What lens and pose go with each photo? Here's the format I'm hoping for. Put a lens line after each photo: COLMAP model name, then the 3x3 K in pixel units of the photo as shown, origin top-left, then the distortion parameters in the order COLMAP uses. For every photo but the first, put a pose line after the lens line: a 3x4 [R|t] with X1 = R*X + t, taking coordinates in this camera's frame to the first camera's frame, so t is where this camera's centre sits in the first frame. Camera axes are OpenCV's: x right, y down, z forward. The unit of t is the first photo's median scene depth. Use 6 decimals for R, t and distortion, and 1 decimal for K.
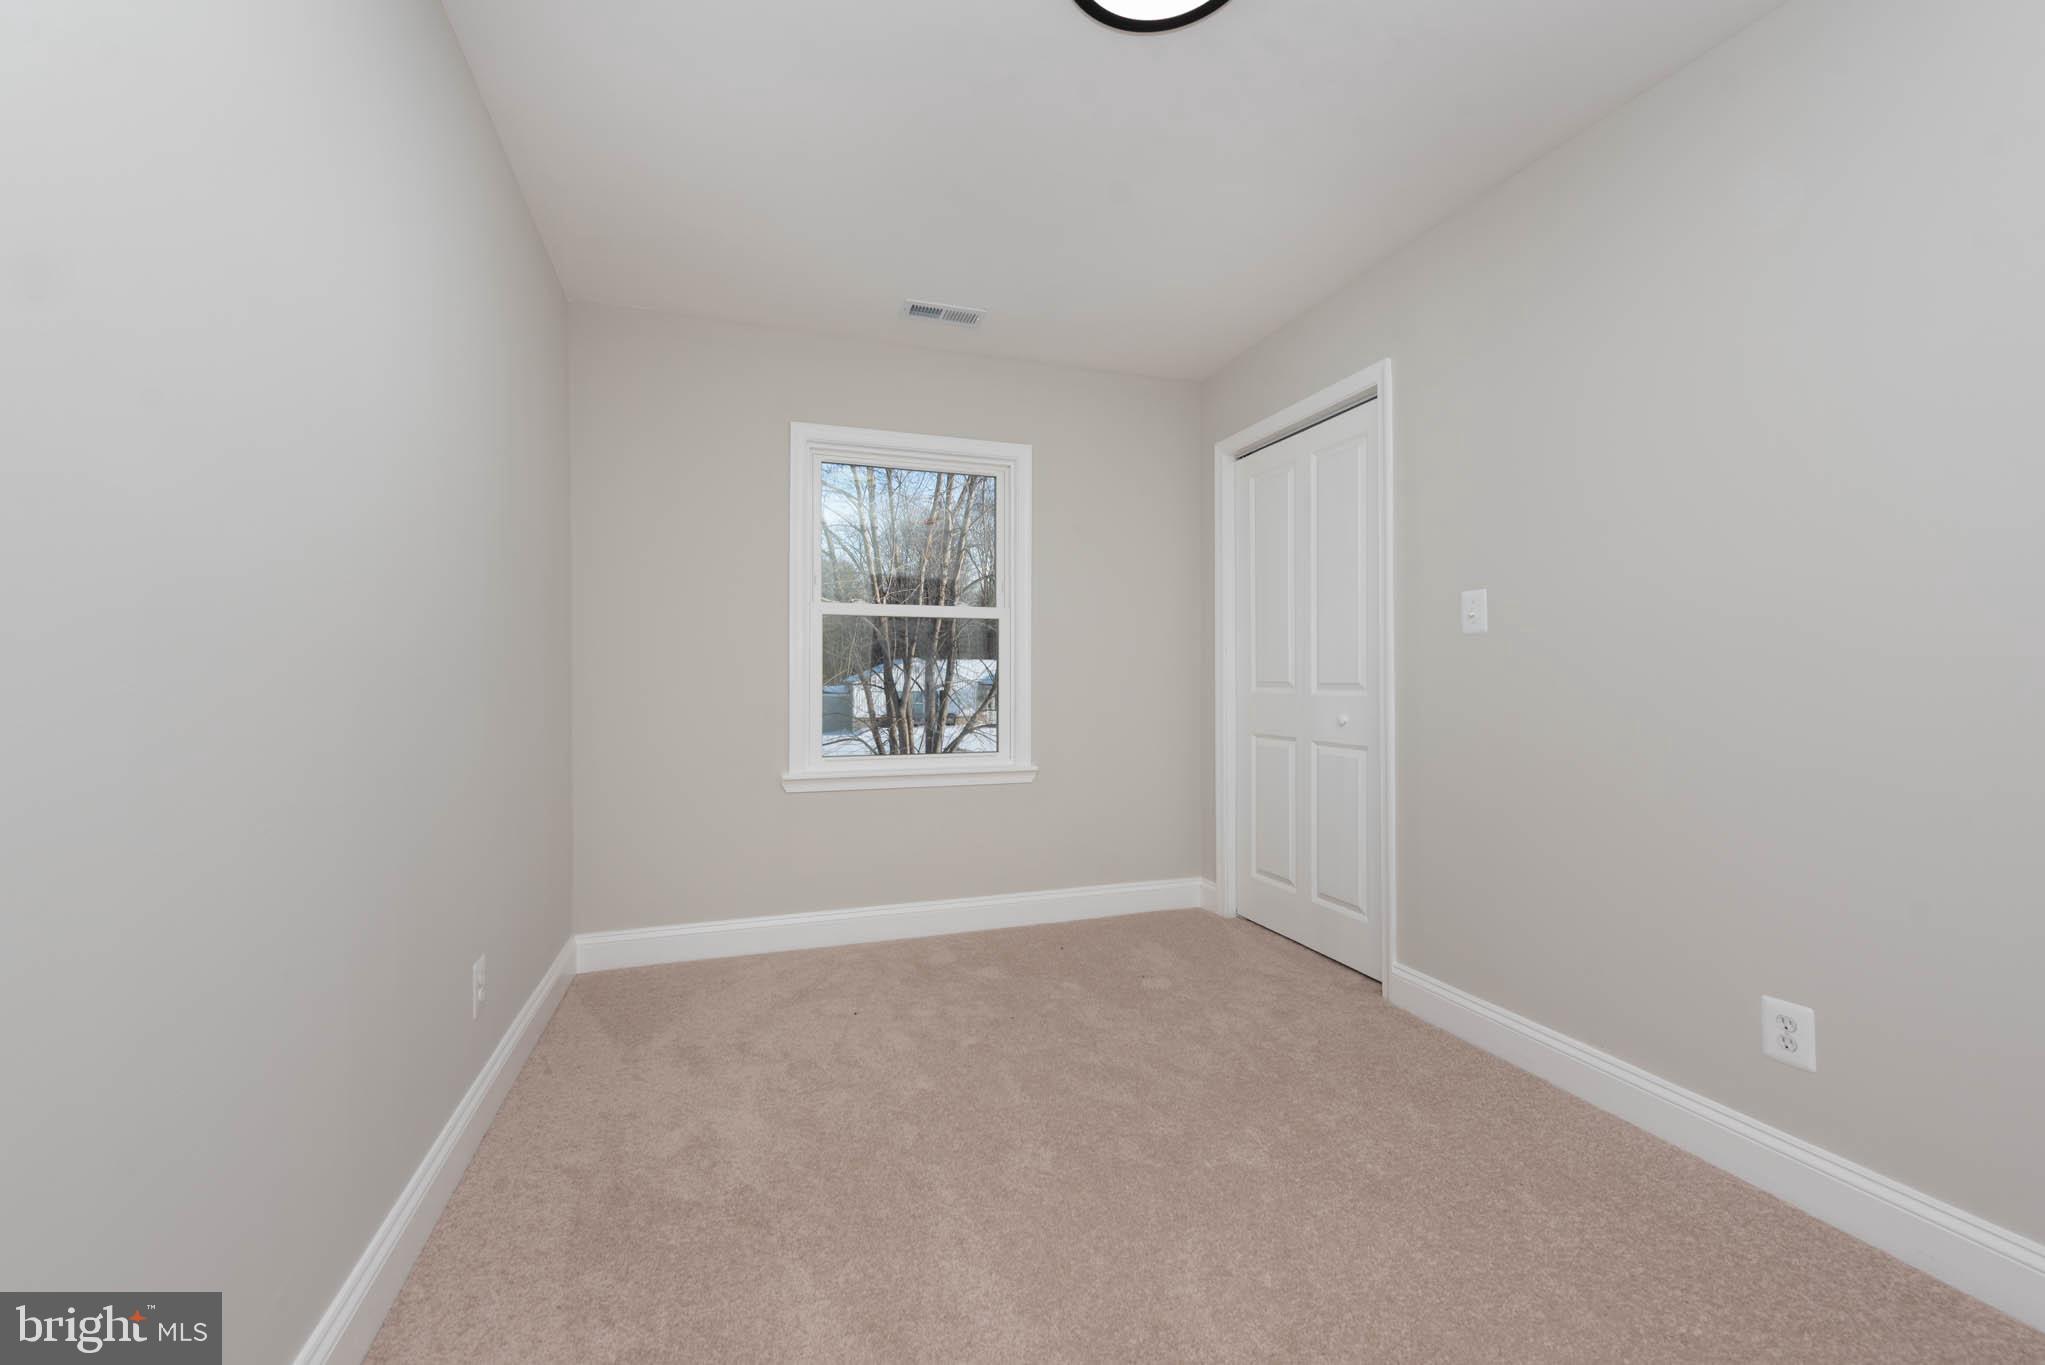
lens RADIAL K [[812.9, 0, 1027.0], [0, 812.9, 691.1], [0, 0, 1]] dist [0.006682, -0.000985]
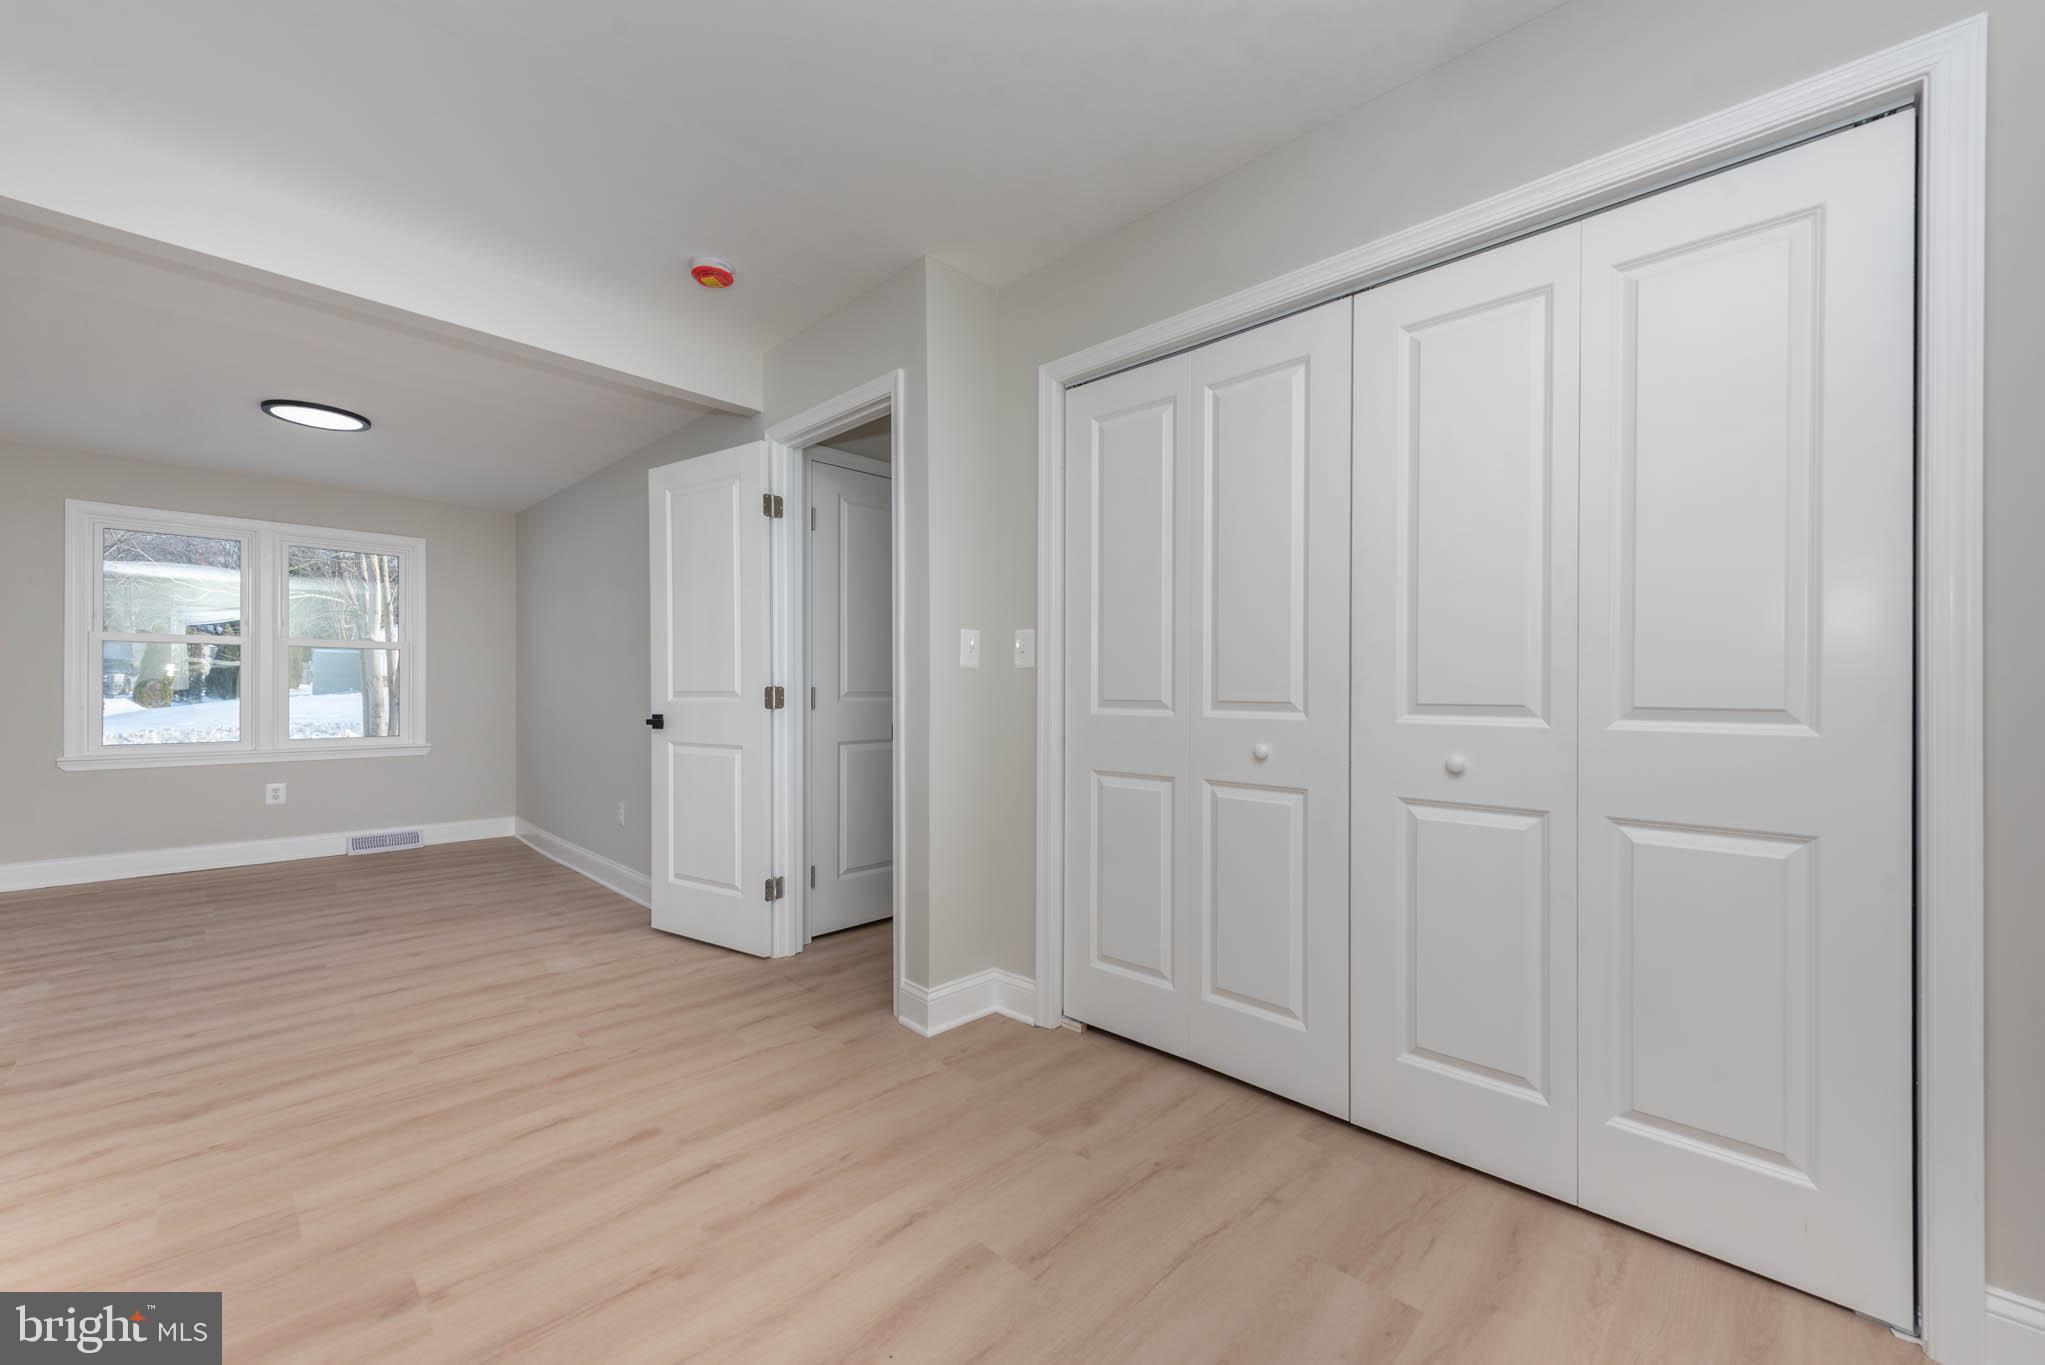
lens RADIAL K [[812.9, 0, 1017.8], [0, 812.9, 706.9], [0, 0, 1]] dist [0.006682, -0.000985]
pose [[0.880470, -0.006996, 0.474051, -0.135703], [0.006935, 0.999974, 0.001877, -0.006853], [-0.474052, 0.001635, 0.880495, 0.422855]]
